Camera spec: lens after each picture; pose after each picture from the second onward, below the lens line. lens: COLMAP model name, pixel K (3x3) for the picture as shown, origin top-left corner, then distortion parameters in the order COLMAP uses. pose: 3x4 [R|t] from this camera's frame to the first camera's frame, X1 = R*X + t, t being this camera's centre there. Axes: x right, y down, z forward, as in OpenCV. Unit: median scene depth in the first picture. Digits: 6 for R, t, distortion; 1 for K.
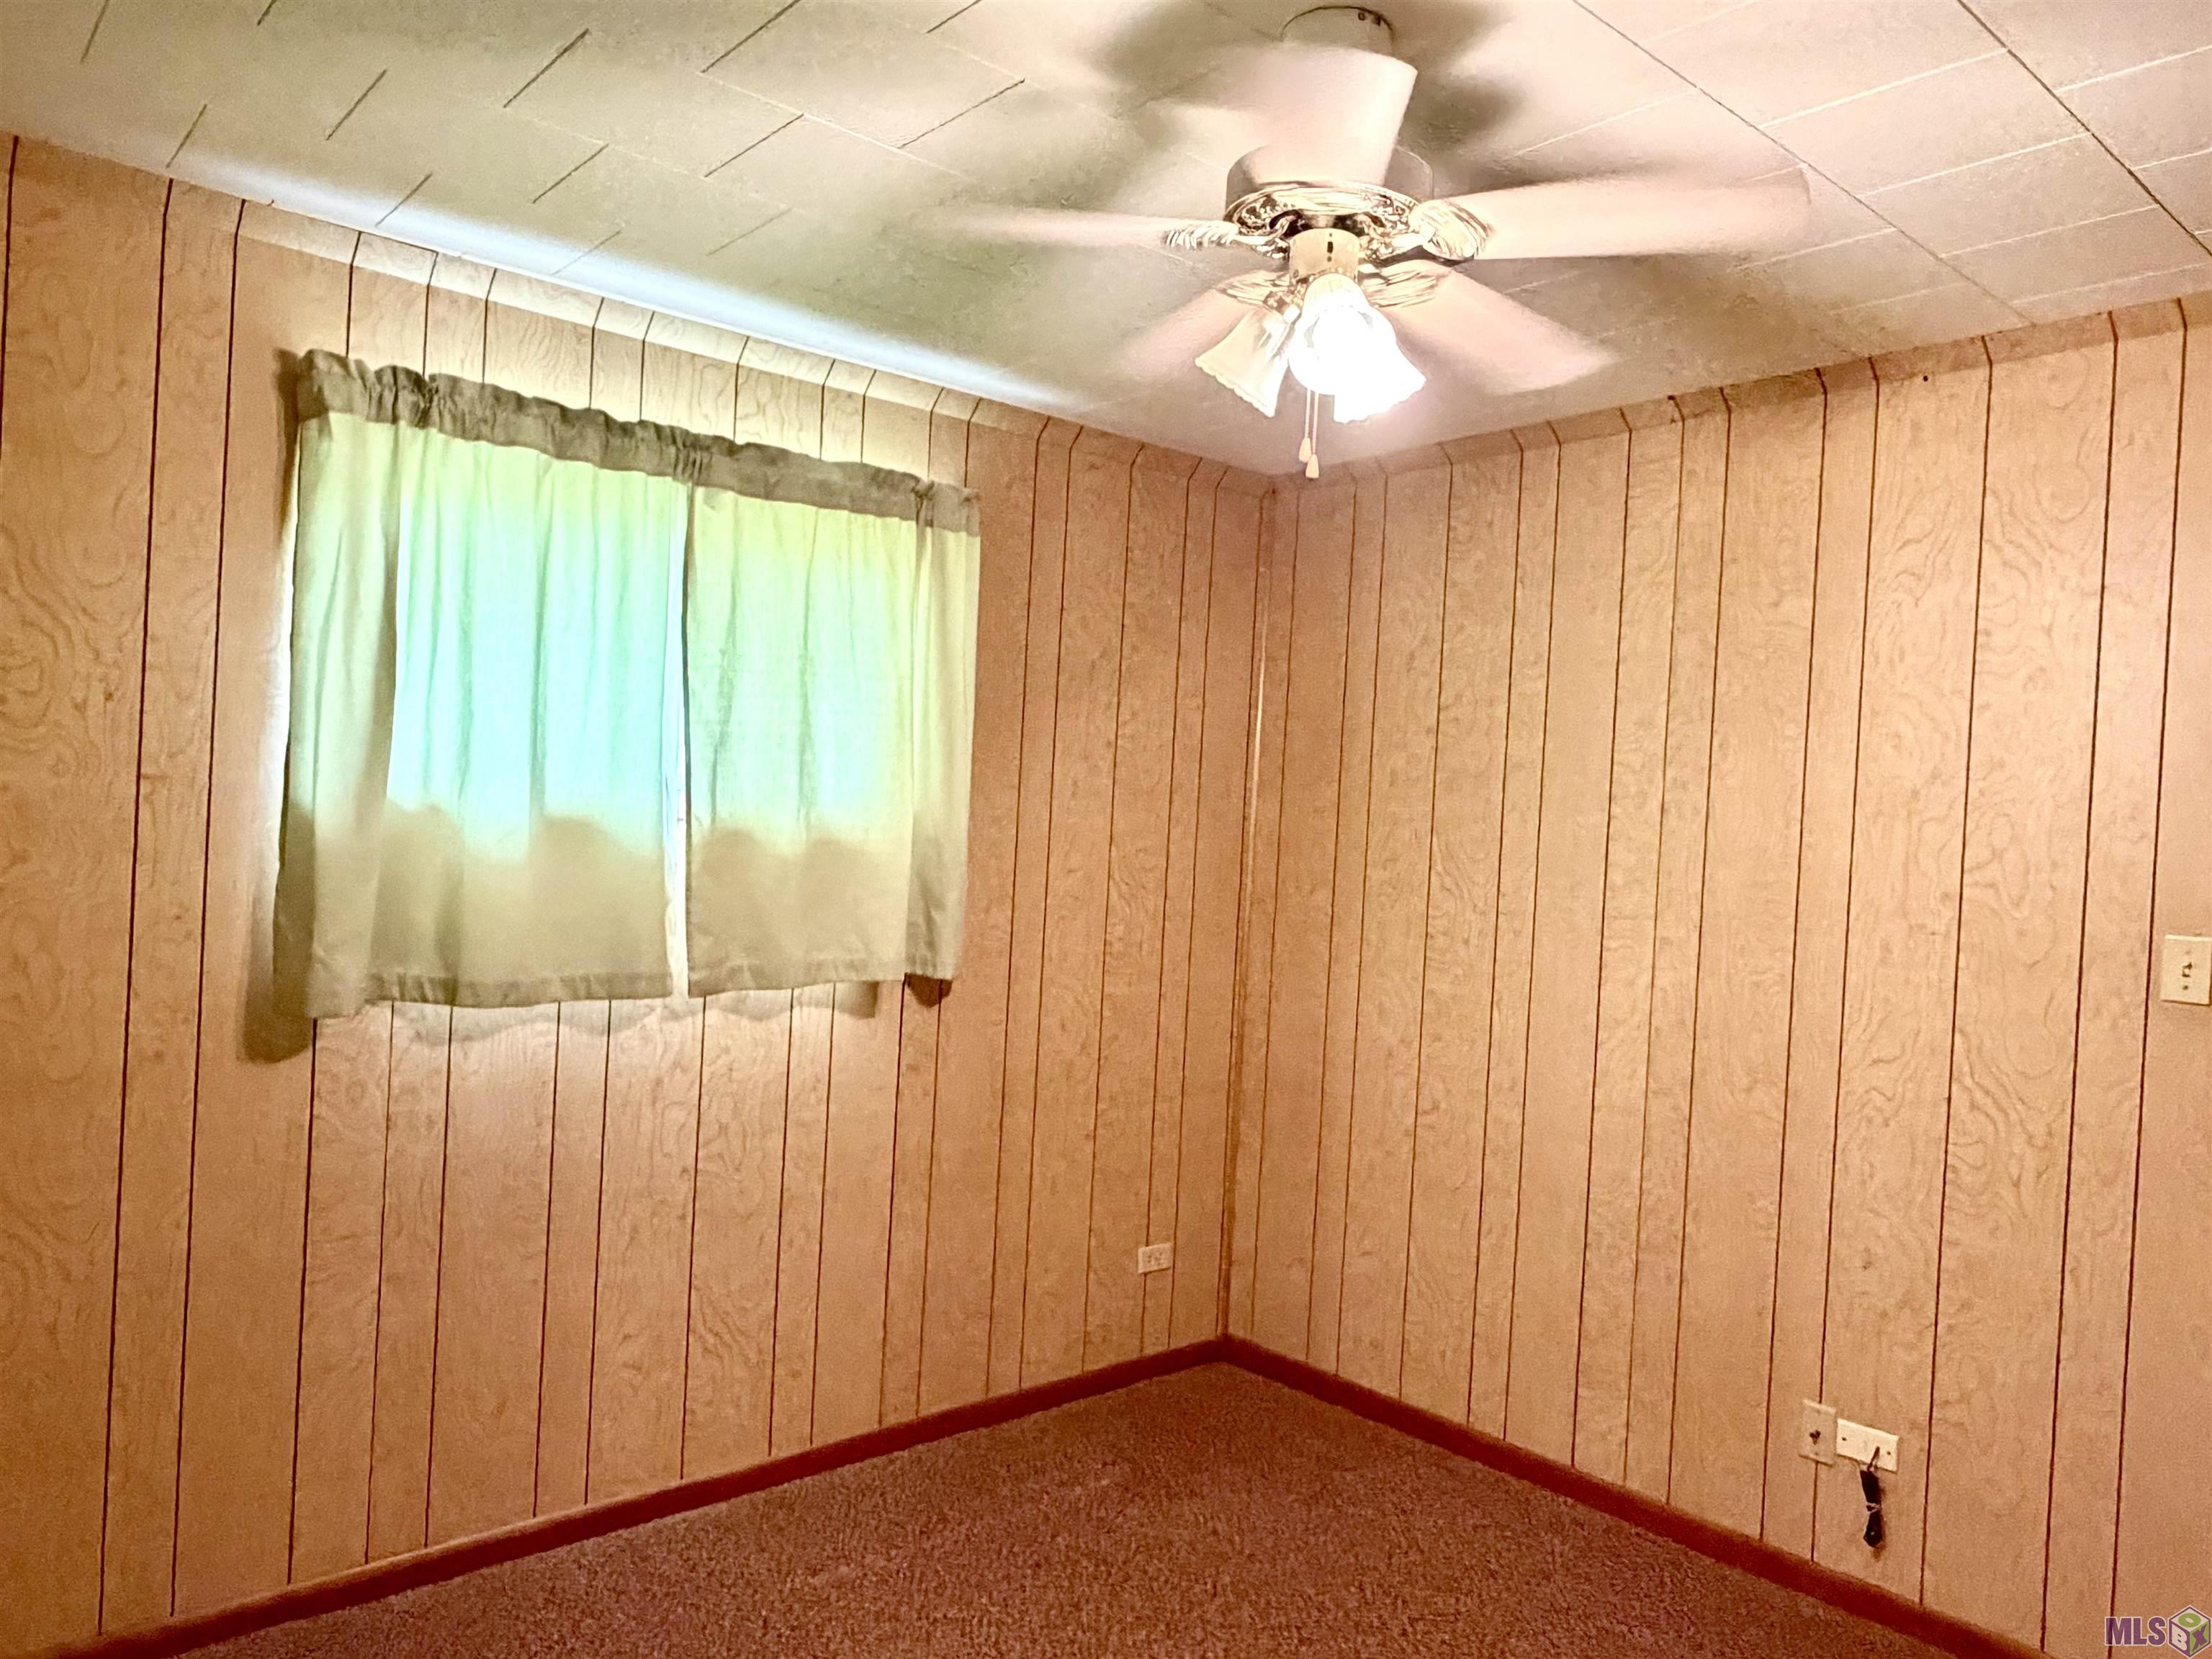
lens RADIAL K [[1512.1, 0, 1107.1], [0, 1512.1, 825.3], [0, 0, 1]] dist [0.000875, -0.001572]
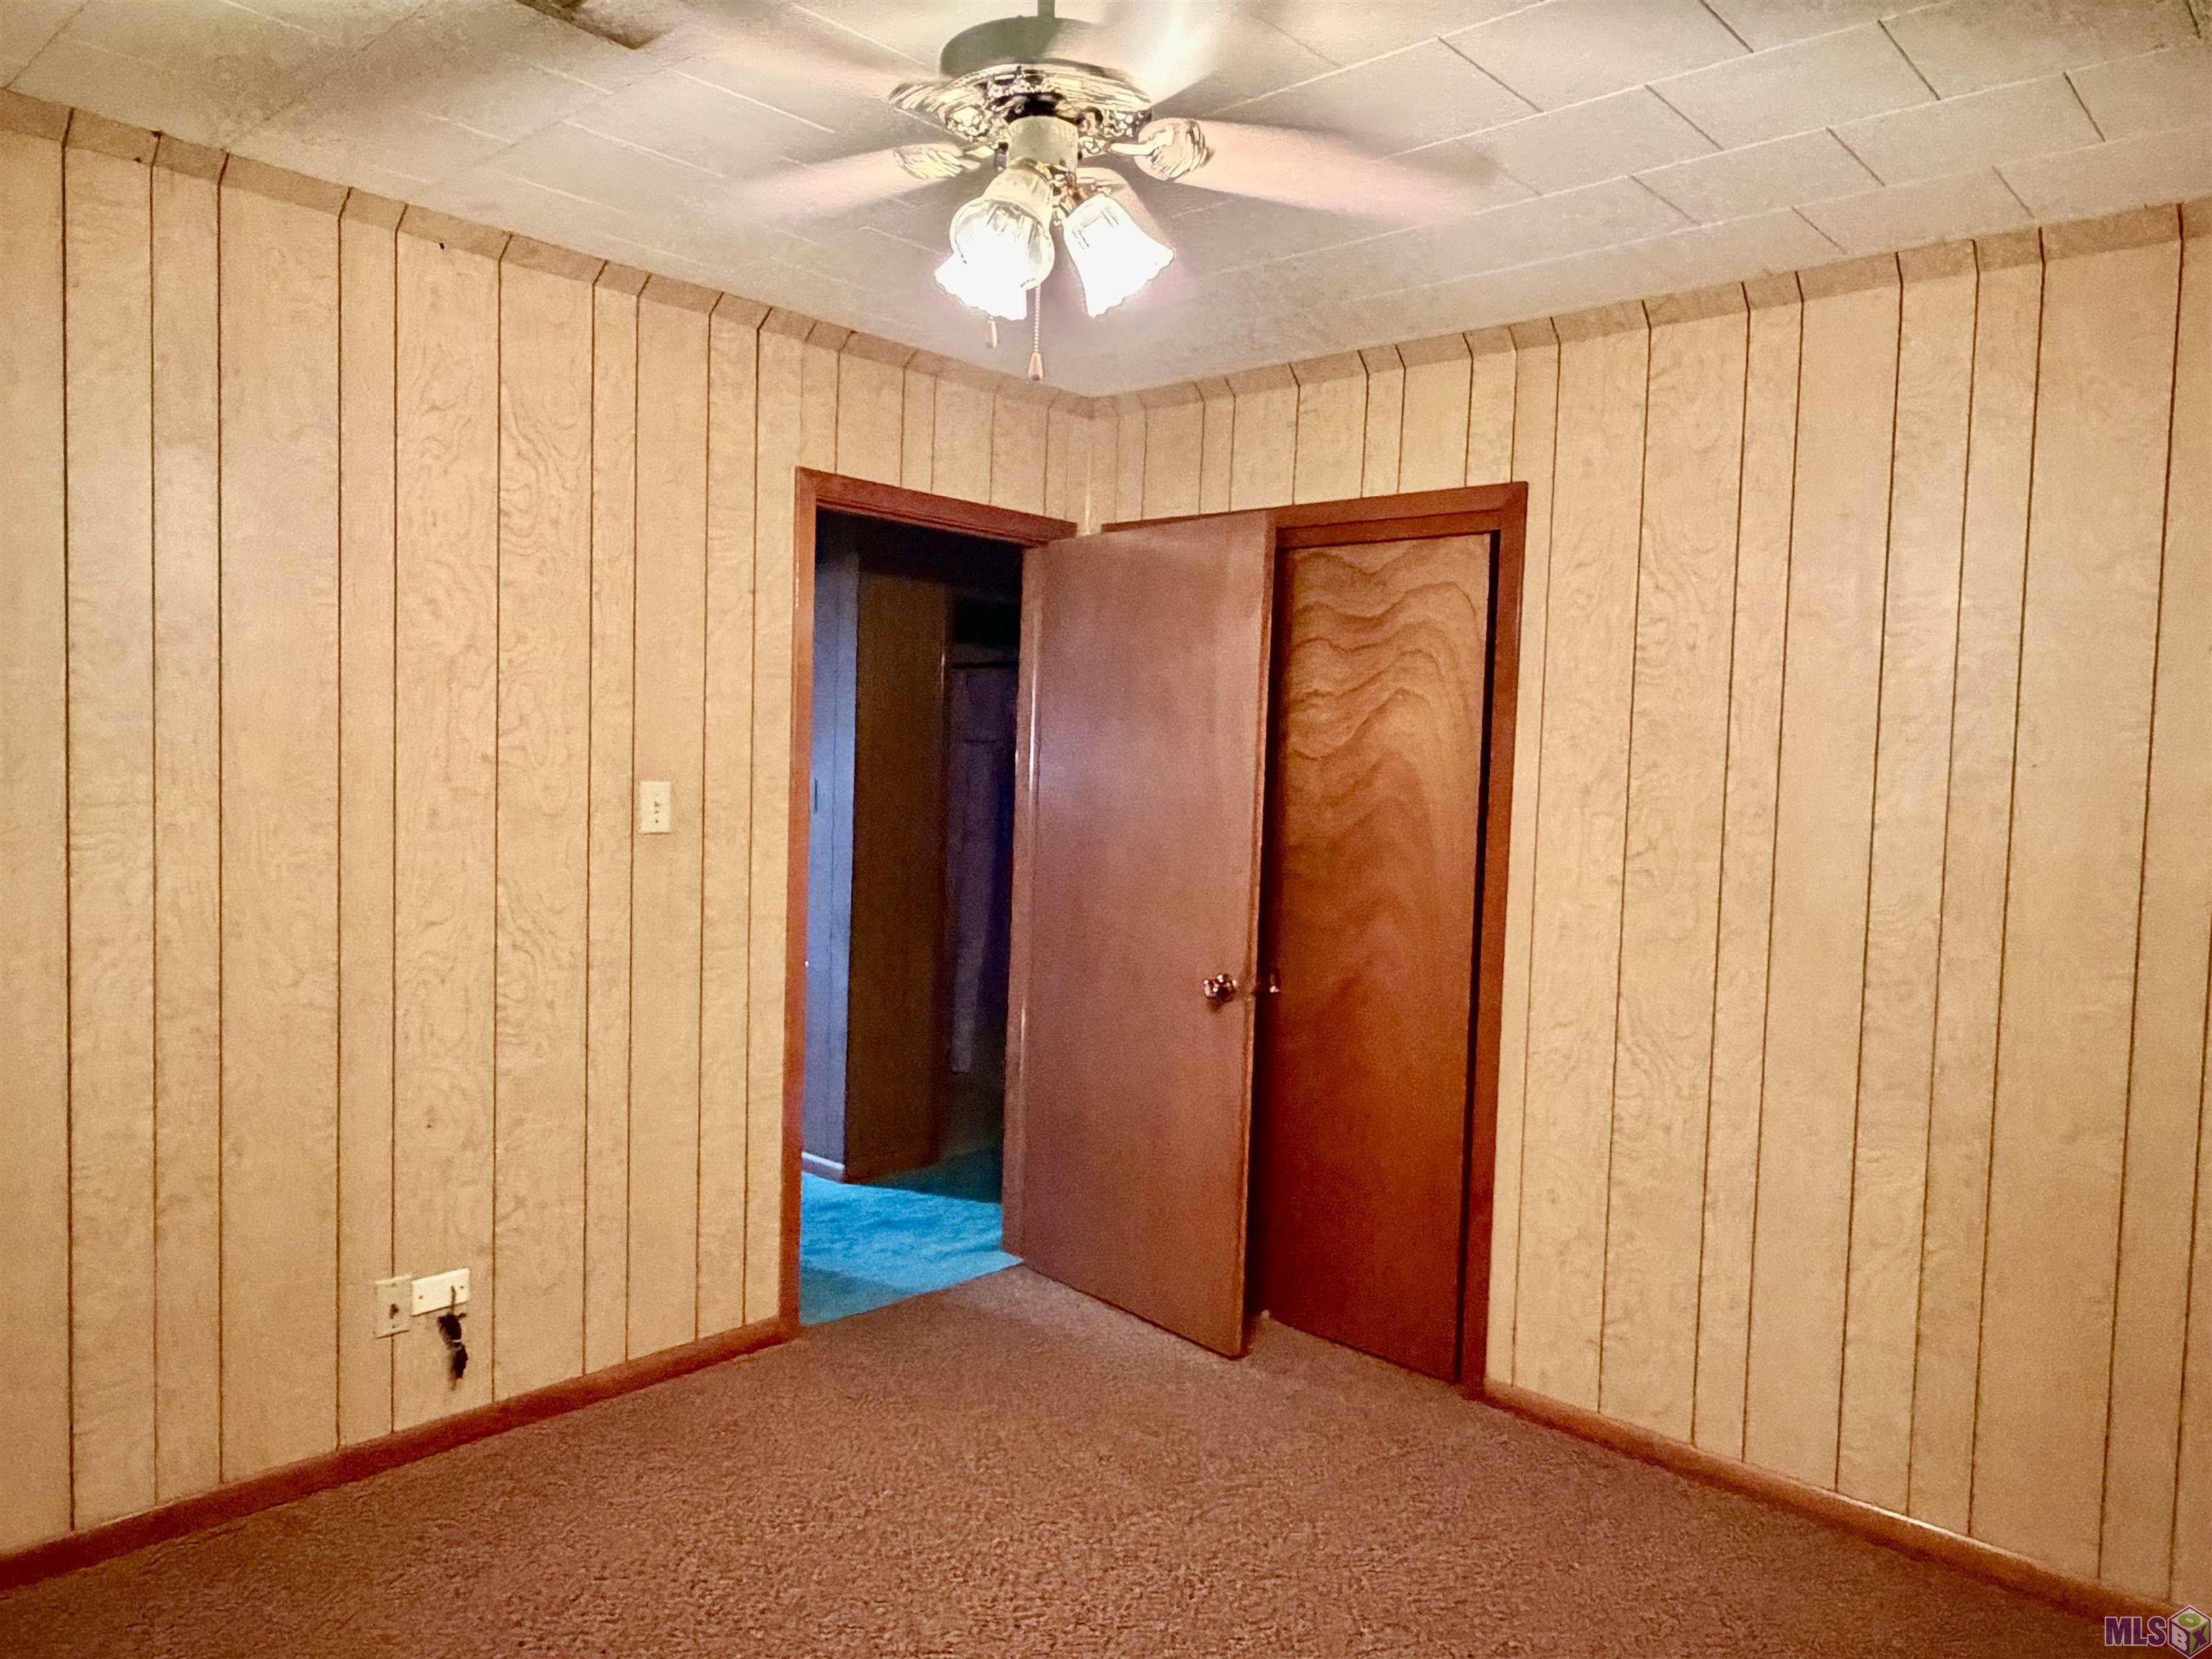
lens RADIAL K [[1512.1, 0, 1106.5], [0, 1512.1, 836.9], [0, 0, 1]] dist [0.000875, -0.001572]
pose [[-0.103502, -0.095606, 0.990024, -0.540185], [-0.028733, 0.995241, 0.093106, -0.010123], [-0.994214, -0.018810, -0.105757, 0.659739]]
